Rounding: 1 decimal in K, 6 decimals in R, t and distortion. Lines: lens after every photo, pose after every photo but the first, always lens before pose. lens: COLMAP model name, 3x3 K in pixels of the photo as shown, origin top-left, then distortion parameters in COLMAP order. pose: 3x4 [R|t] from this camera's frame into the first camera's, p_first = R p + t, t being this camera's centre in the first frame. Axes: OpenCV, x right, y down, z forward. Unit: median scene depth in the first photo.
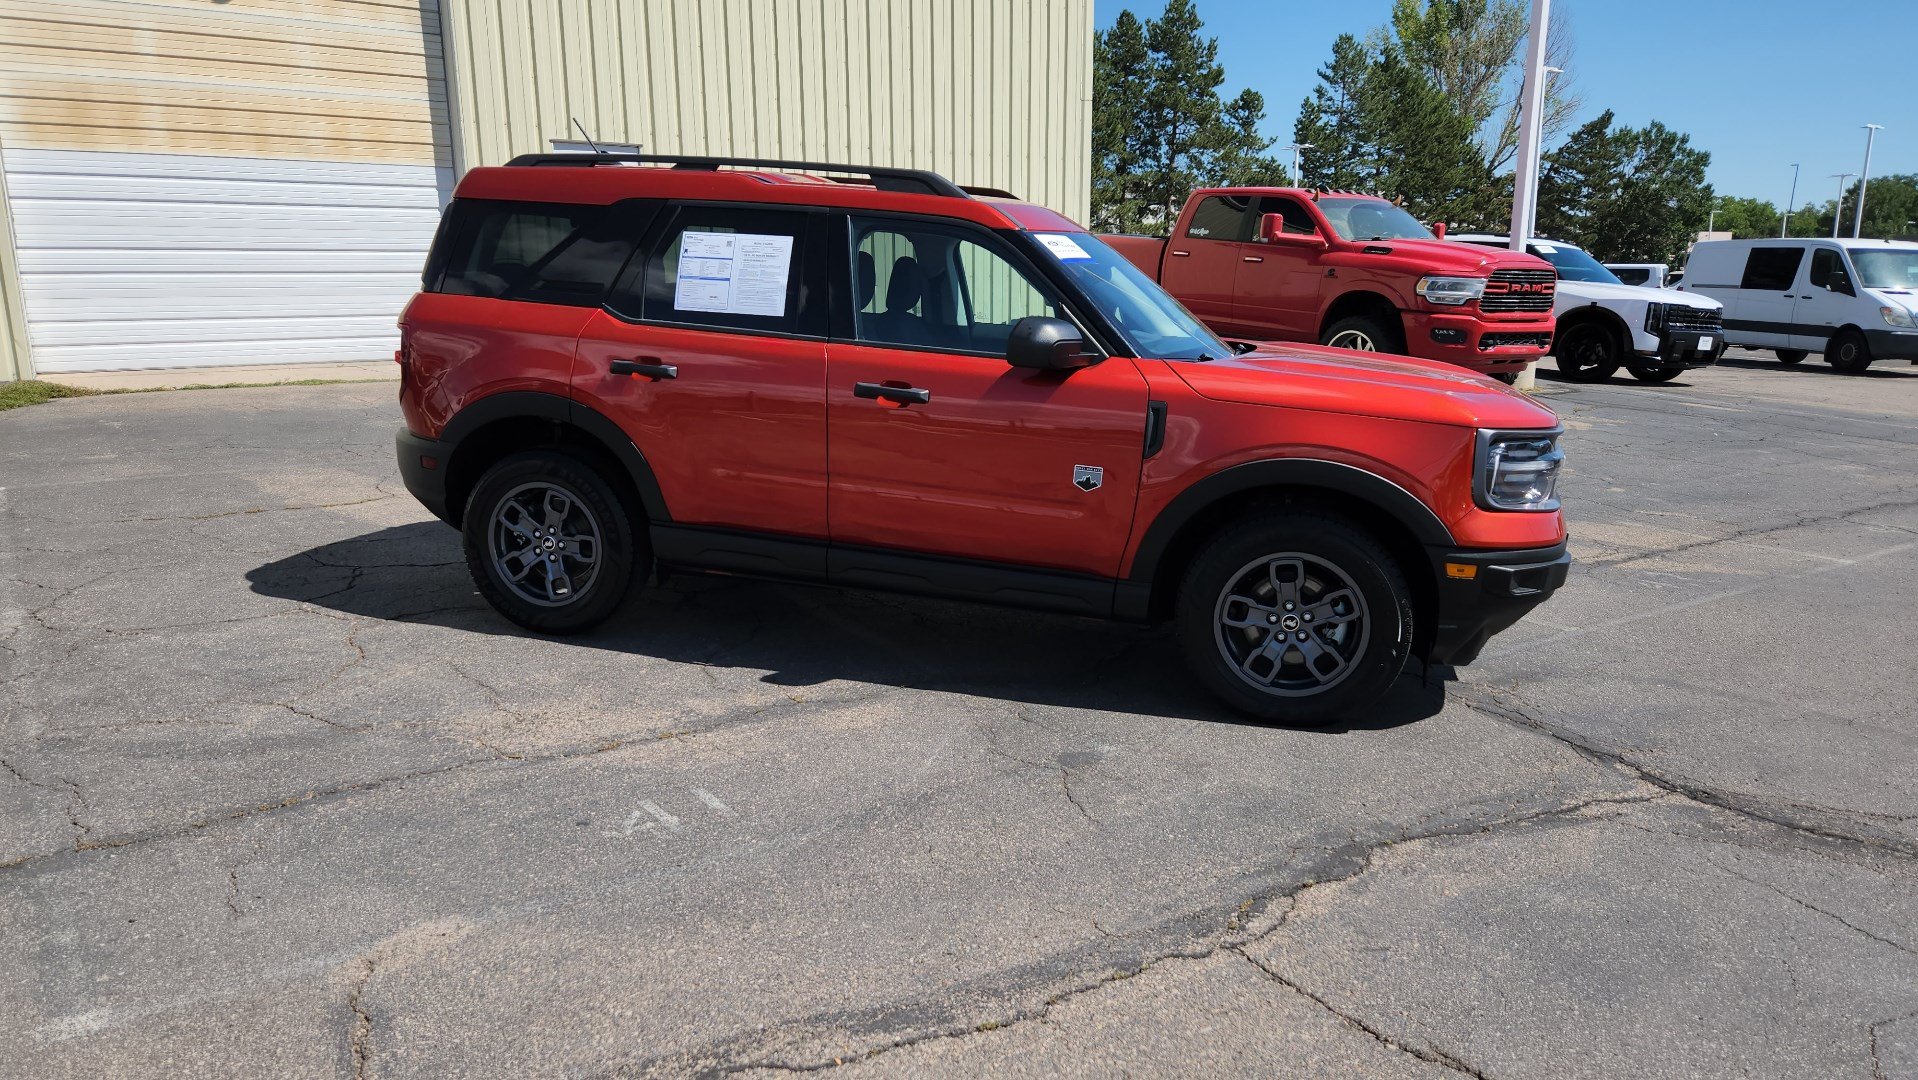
lens RADIAL K [[1287.2, 0, 925.3], [0, 1287.2, 563.7], [0, 0, 1]] dist [0.069175, -0.055438]
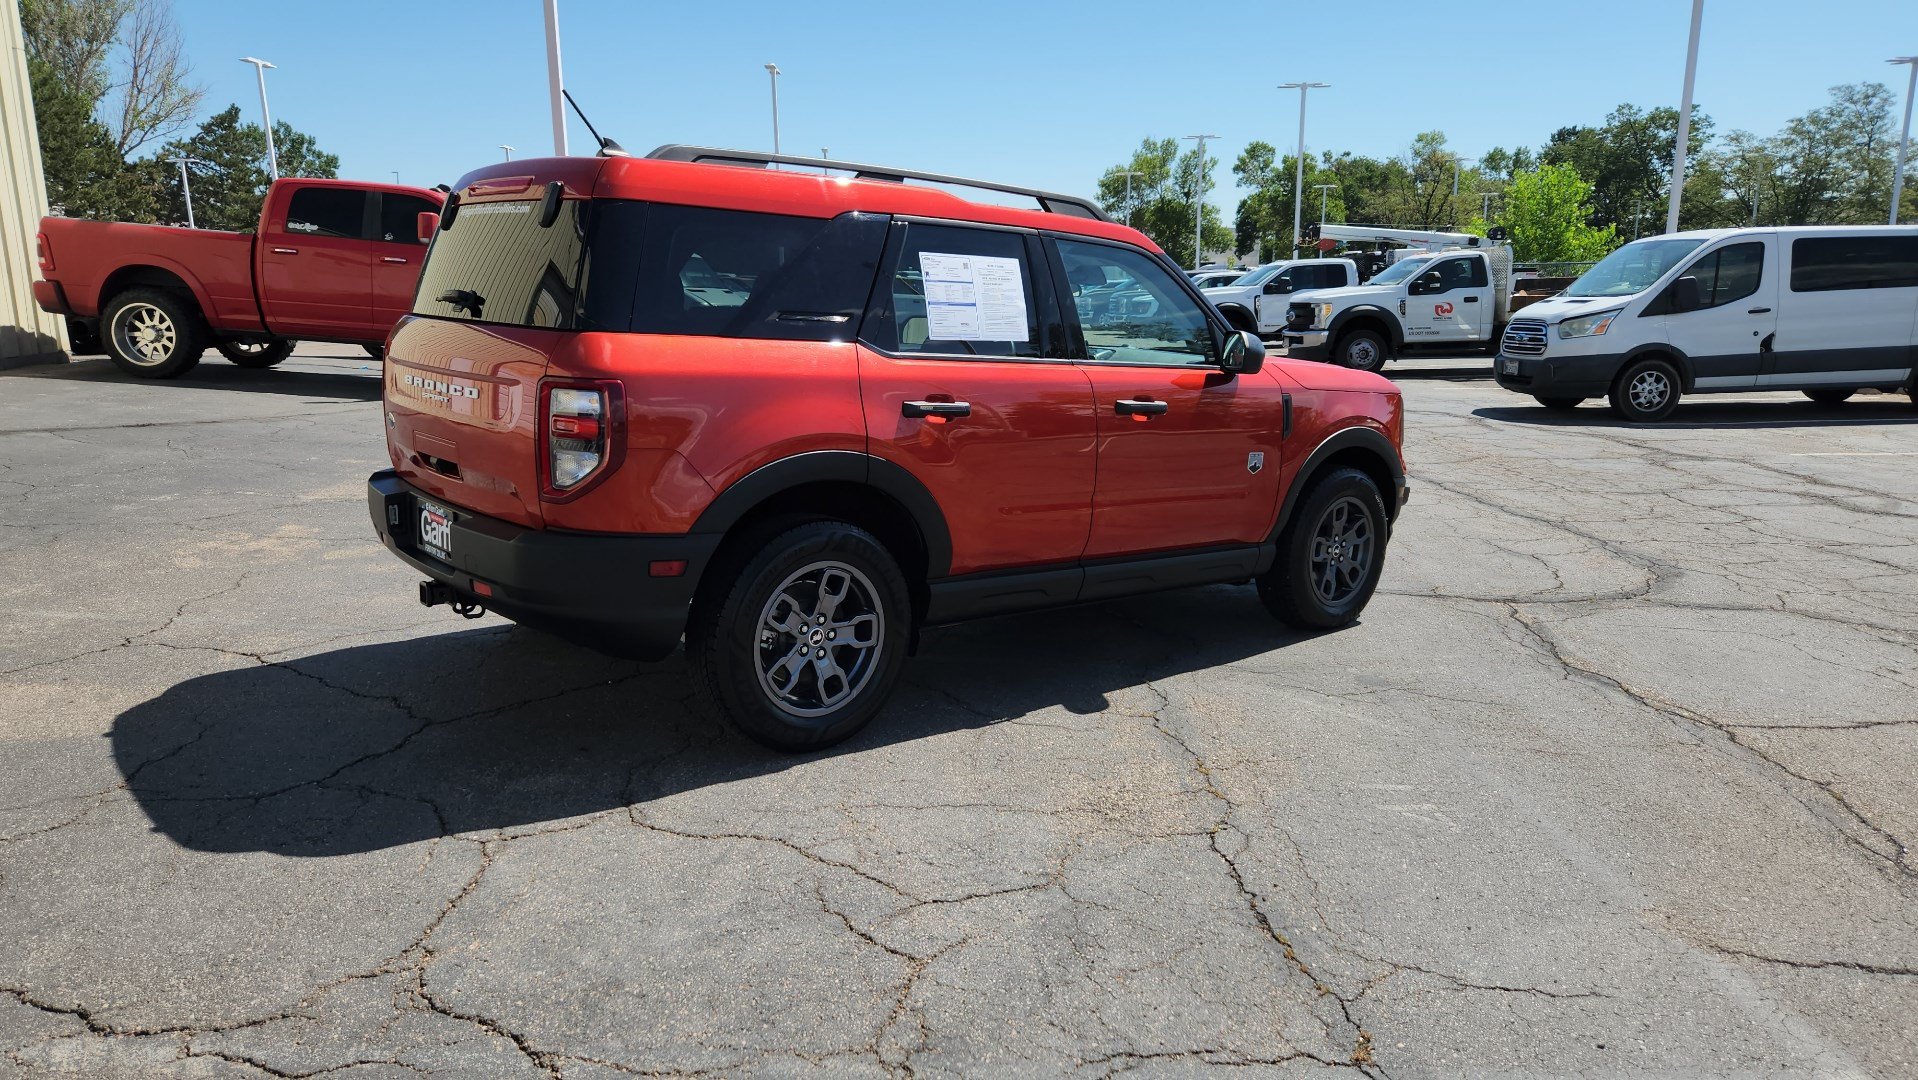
lens RADIAL K [[1287.2, 0, 929.7], [0, 1287.2, 536.2], [0, 0, 1]] dist [0.069175, -0.055438]
pose [[0.568669, -0.166303, 0.805580, -0.934736], [0.178284, 0.980988, 0.076661, -0.132819], [-0.803013, 0.100028, 0.587507, 0.496892]]
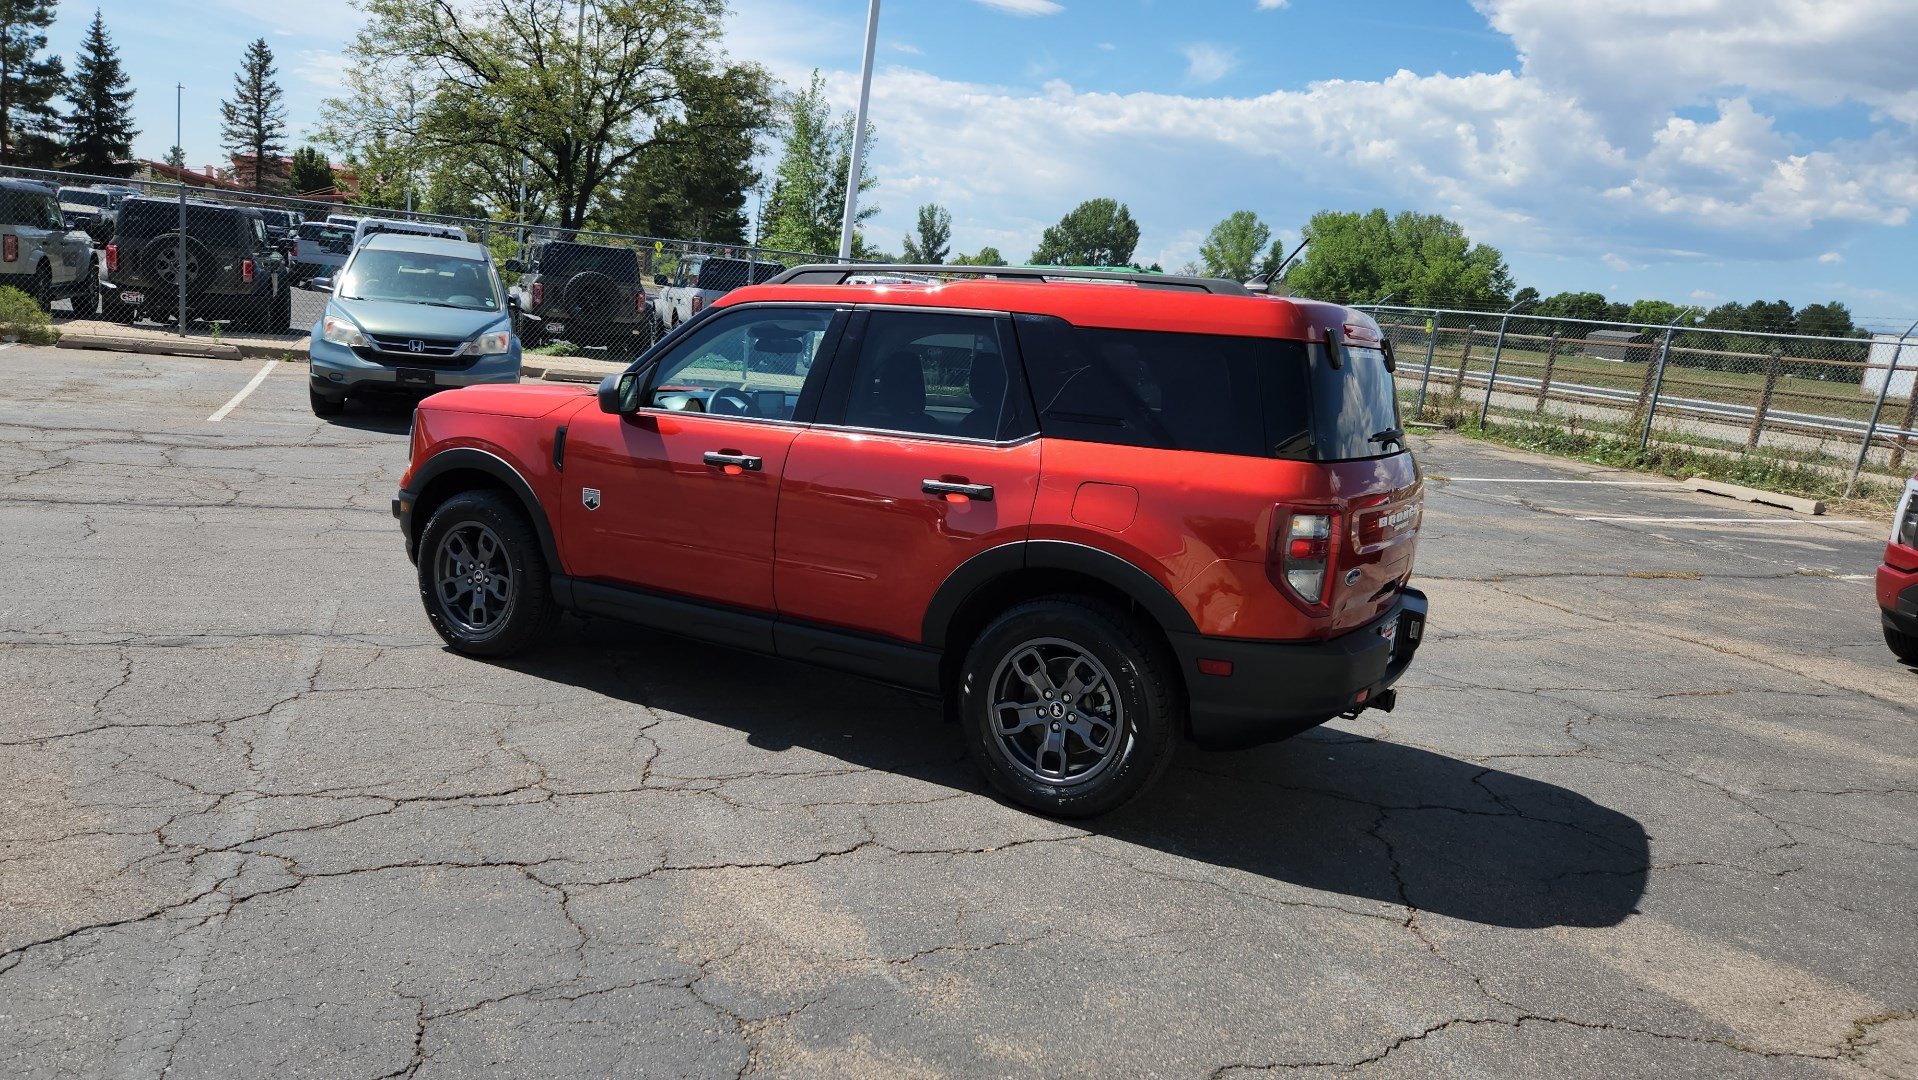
lens RADIAL K [[1287.2, 0, 923.4], [0, 1287.2, 533.8], [0, 0, 1]] dist [0.069175, -0.055438]
pose [[-0.959832, -0.154977, 0.233889, -0.305441], [-0.055120, 0.921518, 0.384405, -0.556406], [-0.275107, 0.356072, -0.893045, 2.198880]]
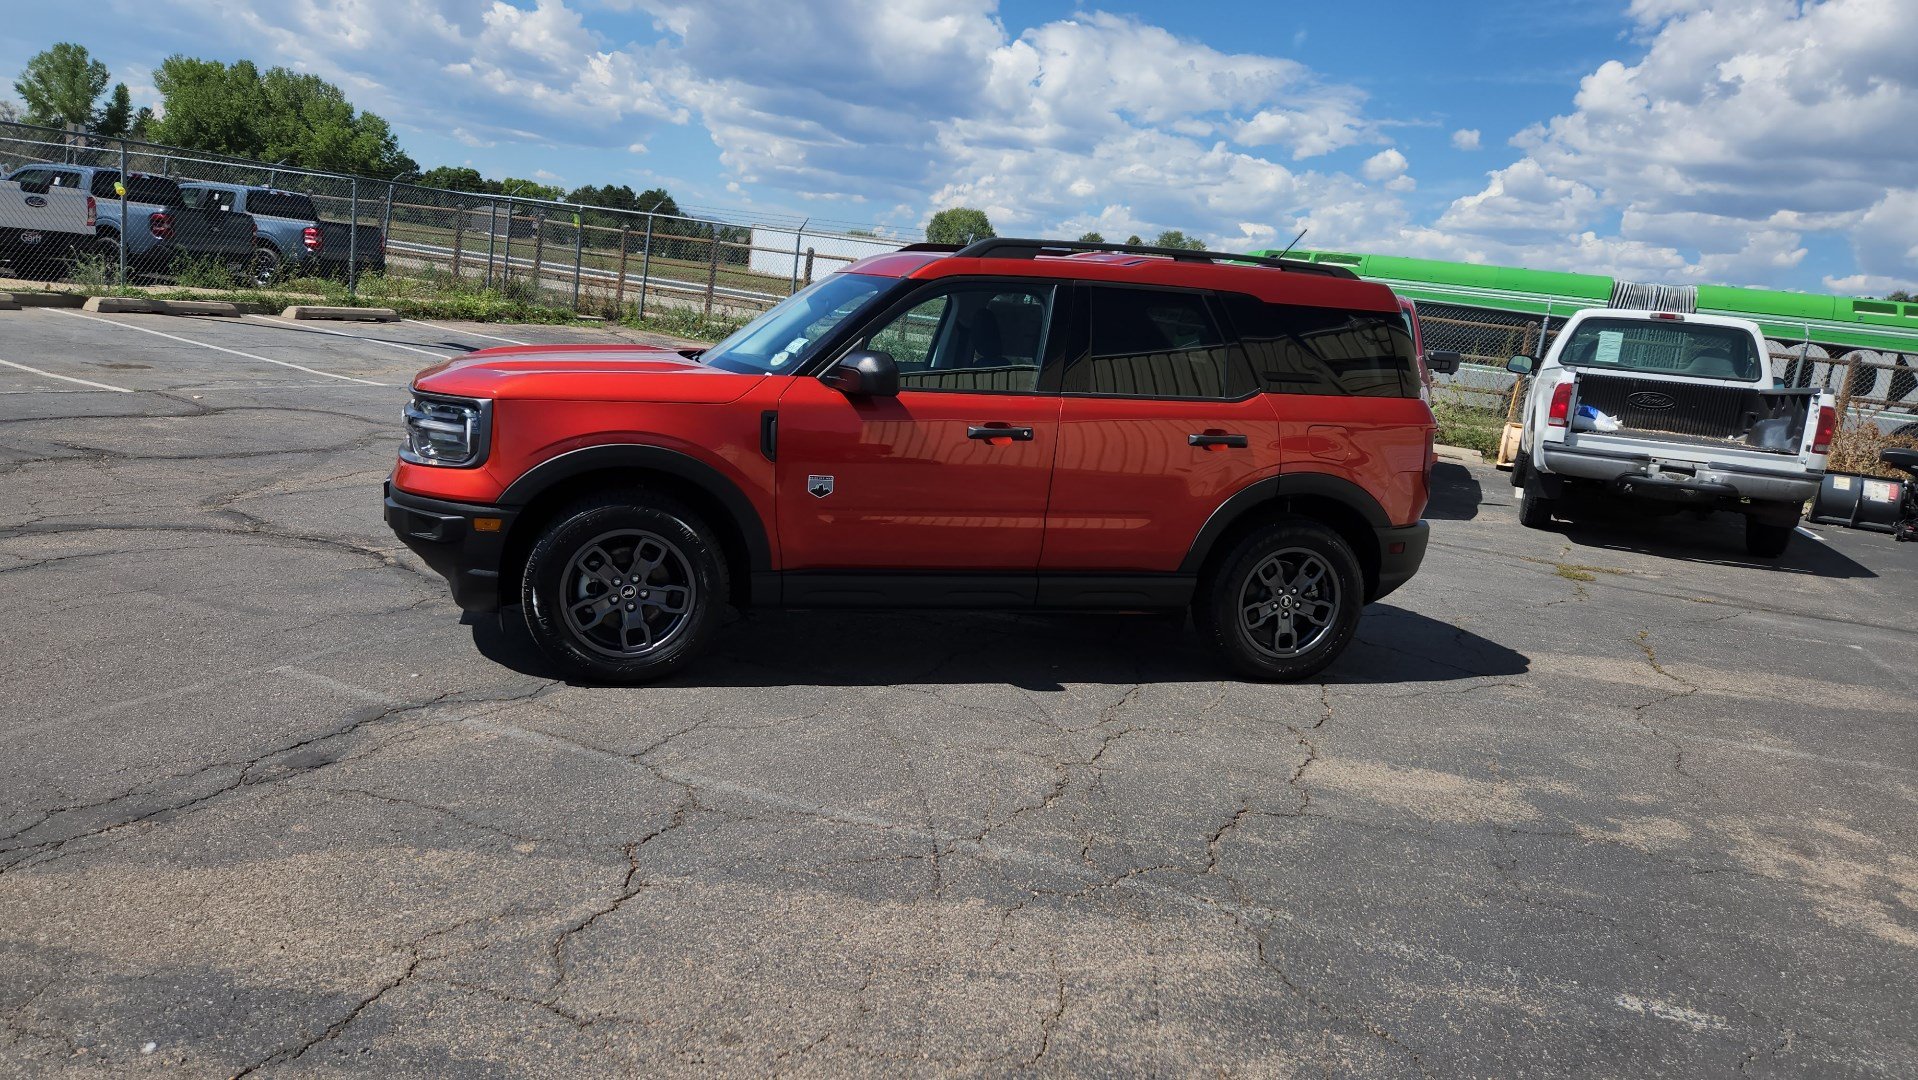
lens RADIAL K [[1287.2, 0, 931.1], [0, 1287.2, 542.3], [0, 0, 1]] dist [0.069175, -0.055438]
pose [[-0.842624, -0.012025, -0.538368, 0.706649], [-0.238587, 0.904607, 0.353217, -0.490792], [0.482764, 0.426077, -0.765113, 2.136789]]
